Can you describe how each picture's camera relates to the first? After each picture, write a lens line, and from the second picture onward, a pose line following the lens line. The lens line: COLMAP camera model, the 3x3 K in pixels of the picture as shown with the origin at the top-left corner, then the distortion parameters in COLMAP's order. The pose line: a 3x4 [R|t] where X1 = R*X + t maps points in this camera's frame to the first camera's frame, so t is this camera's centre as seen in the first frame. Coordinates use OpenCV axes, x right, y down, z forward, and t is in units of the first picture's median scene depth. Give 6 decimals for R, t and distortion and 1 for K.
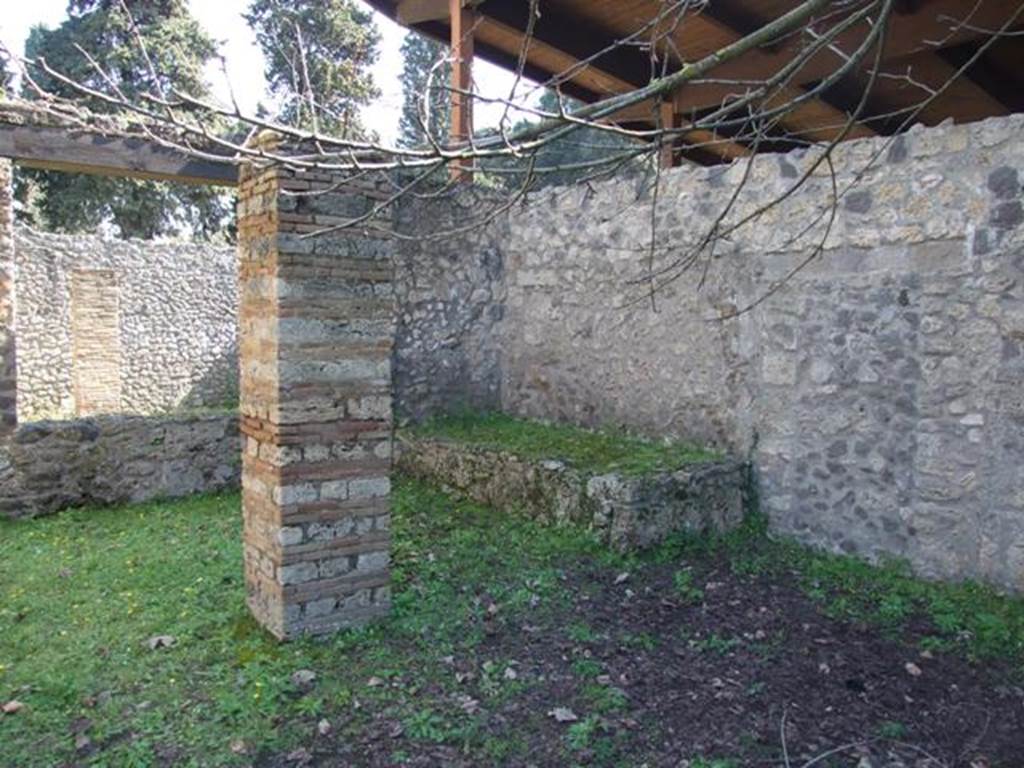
lens RADIAL K [[812.1, 0, 508.9], [0, 812.1, 379.3], [0, 0, 1]] dist [-0.067350, 0.066621]
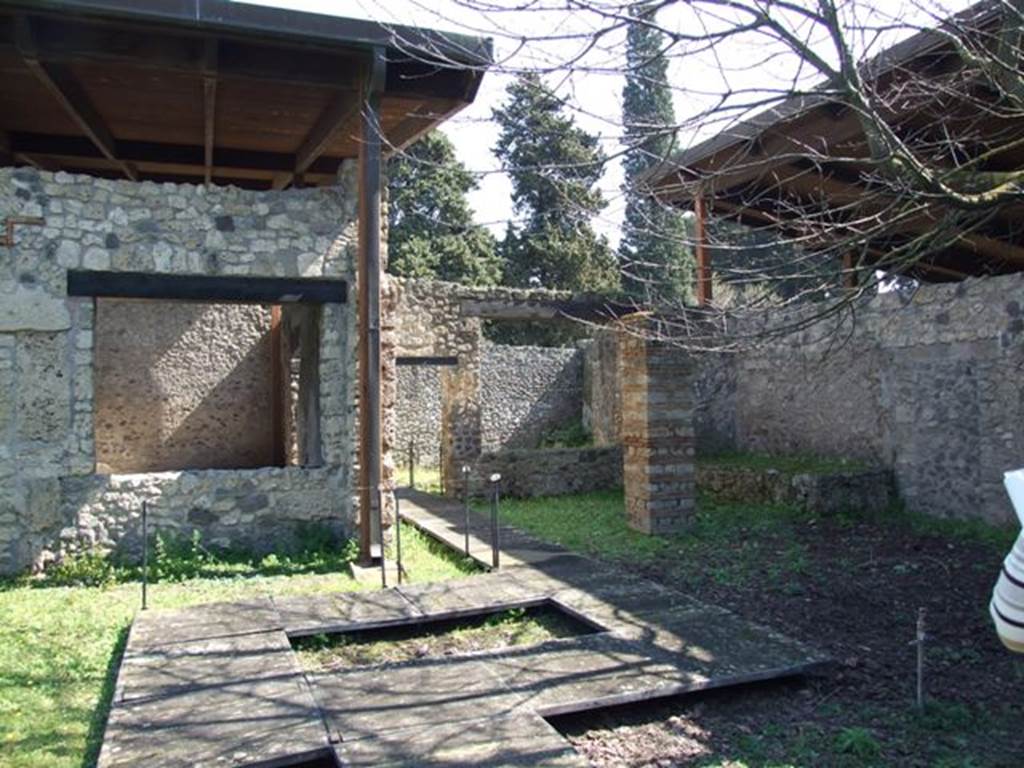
lens RADIAL K [[812.1, 0, 508.9], [0, 812.1, 379.3], [0, 0, 1]] dist [-0.067350, 0.066621]
pose [[0.966558, -0.036010, -0.253906, -0.021603], [0.011580, 0.995211, -0.097061, 0.031704], [0.256185, 0.090875, 0.962347, -0.395104]]
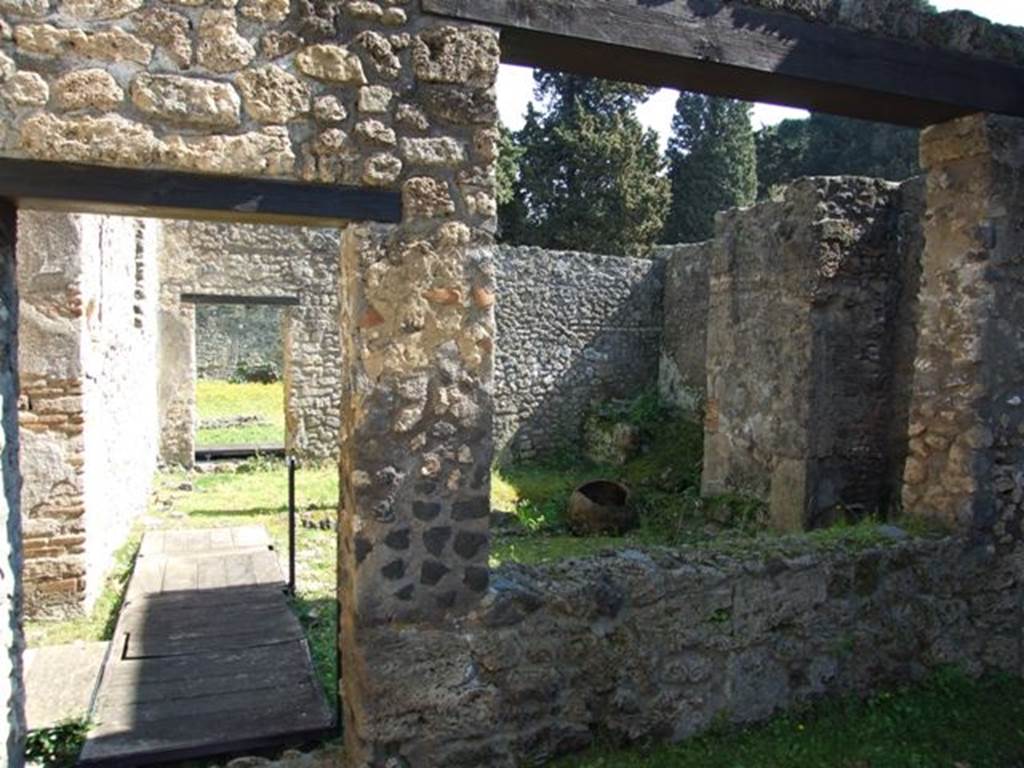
lens RADIAL K [[812.1, 0, 508.9], [0, 812.1, 379.3], [0, 0, 1]] dist [-0.067350, 0.066621]
pose [[0.965796, 0.022479, -0.258326, -0.216166], [-0.026911, 0.999545, -0.013635, -0.027711], [0.257902, 0.020121, 0.965962, 0.240137]]
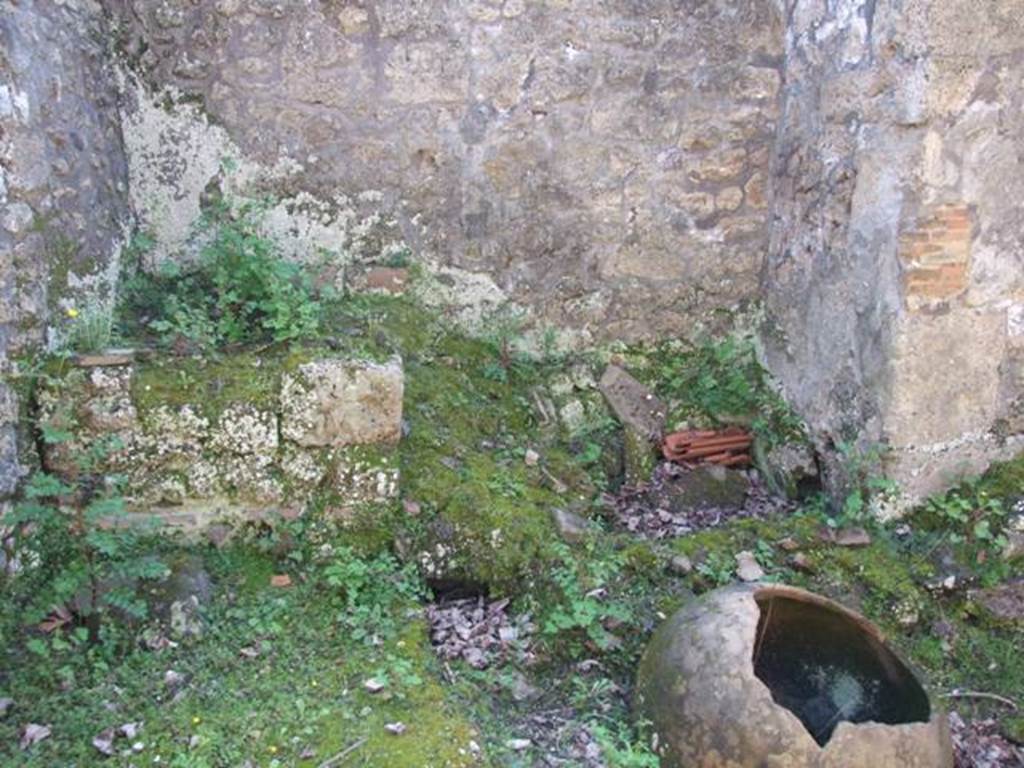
lens RADIAL K [[738.1, 0, 458.7], [0, 738.1, 402.7], [0, 0, 1]] dist [-0.025839, 0.010496]
pose [[0.541123, -0.306784, 0.782988, -0.460937], [0.067314, 0.943896, 0.323308, -0.048707], [-0.838245, -0.122243, 0.531415, 0.947620]]
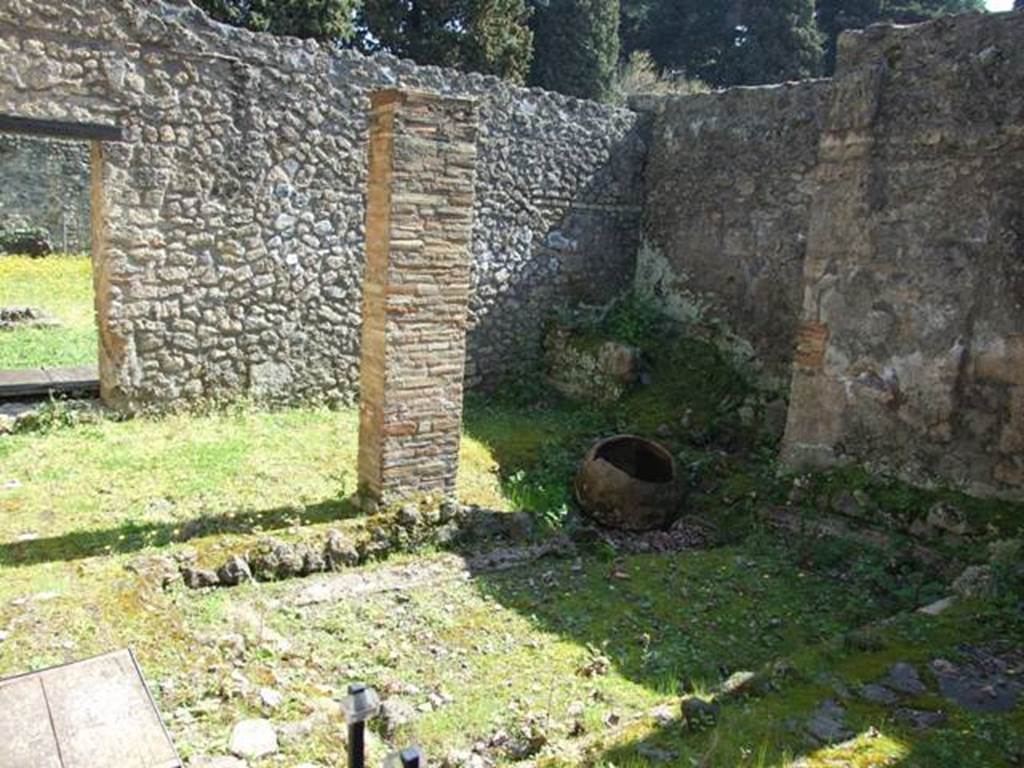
lens RADIAL K [[813.6, 0, 509.0], [0, 813.6, 373.8], [0, 0, 1]] dist [-0.054875, 0.042846]
pose [[0.998427, 0.056007, -0.002451, -0.394260], [-0.055274, 0.990778, 0.123705, -0.043496], [0.009357, -0.123375, 0.992316, 0.488045]]
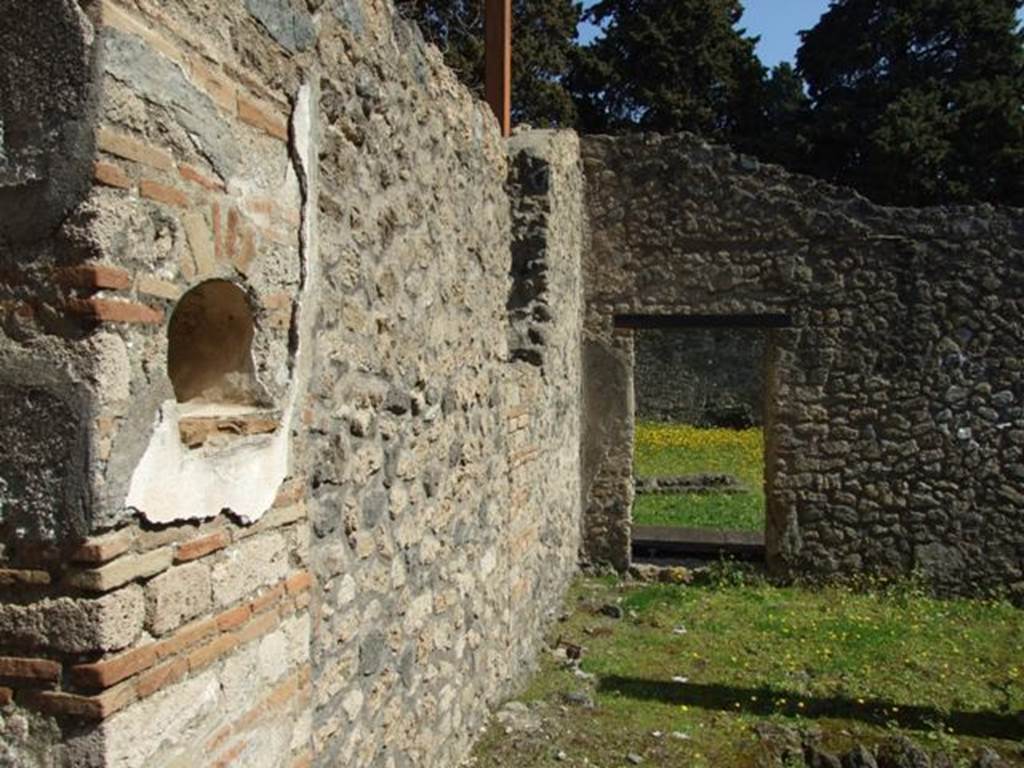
lens RADIAL K [[812.1, 0, 508.9], [0, 812.1, 379.3], [0, 0, 1]] dist [-0.067350, 0.066621]
pose [[0.673540, 0.004953, -0.739134, -0.369114], [-0.046932, 0.998246, -0.036079, -0.046571], [0.737659, 0.058990, 0.672592, 0.488578]]
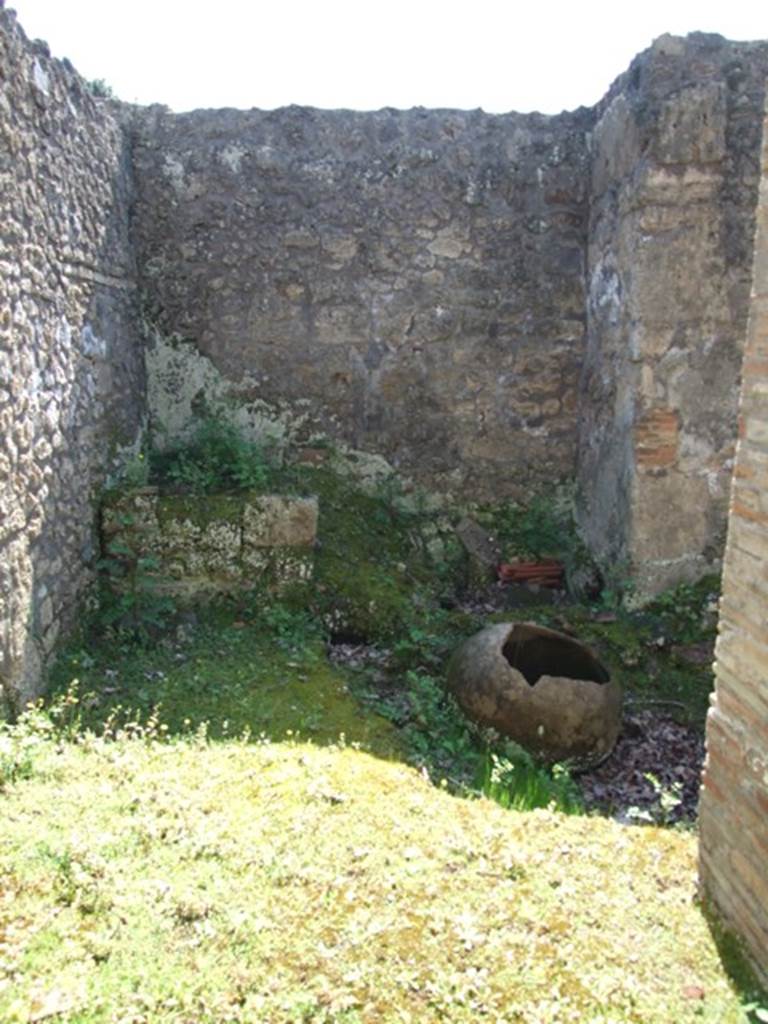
lens RADIAL K [[812.1, 0, 384.0], [0, 812.1, 512.0], [0, 0, 1]] dist [-0.067350, 0.066621]
pose [[0.565090, -0.175471, 0.806153, -0.591949], [0.059127, 0.983222, 0.172567, -0.050199], [-0.822908, -0.049850, 0.565984, 0.832517]]
